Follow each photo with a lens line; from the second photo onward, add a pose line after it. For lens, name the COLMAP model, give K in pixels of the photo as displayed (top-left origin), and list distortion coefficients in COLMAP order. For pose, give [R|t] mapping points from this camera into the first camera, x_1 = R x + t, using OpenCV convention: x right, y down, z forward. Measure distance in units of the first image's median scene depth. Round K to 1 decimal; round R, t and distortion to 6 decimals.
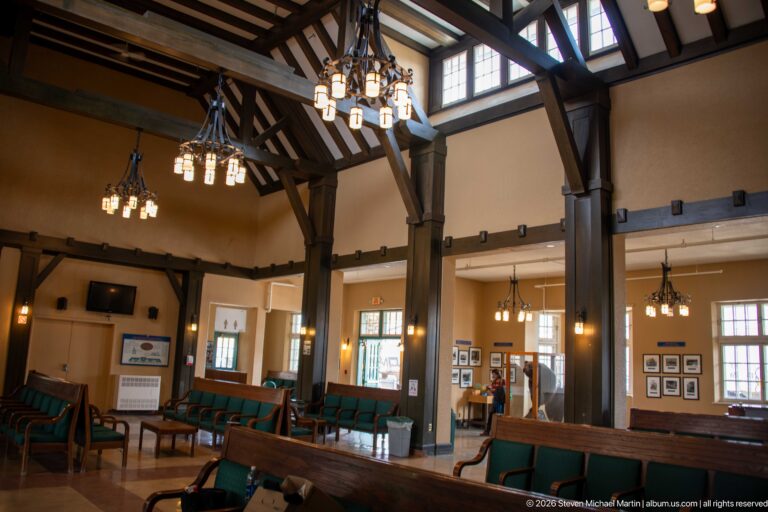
lens RADIAL K [[597.5, 0, 384.4], [0, 597.5, 255.8], [0, 0, 1]] dist [-0.137967, 0.047823]
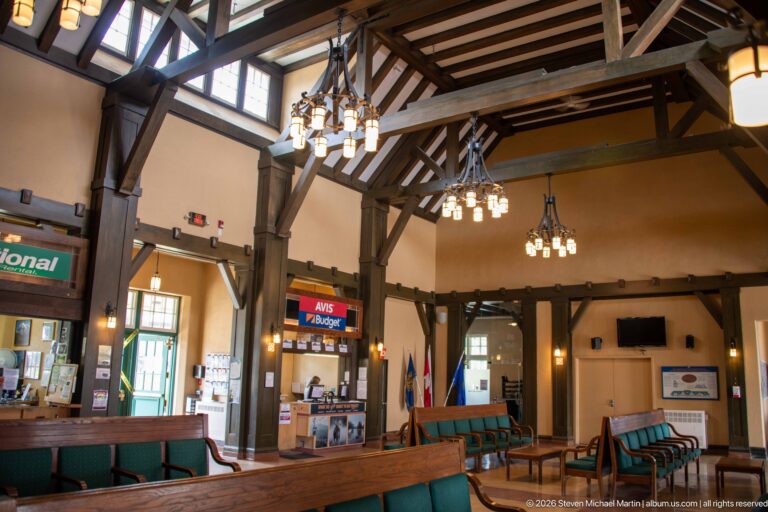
lens RADIAL K [[597.5, 0, 382.1], [0, 597.5, 252.6], [0, 0, 1]] dist [-0.137967, 0.047823]
pose [[0.232239, -0.233808, -0.944139, 0.388744], [0.145666, 0.968092, -0.203909, 0.078331], [0.961689, -0.090174, 0.258887, 0.320838]]
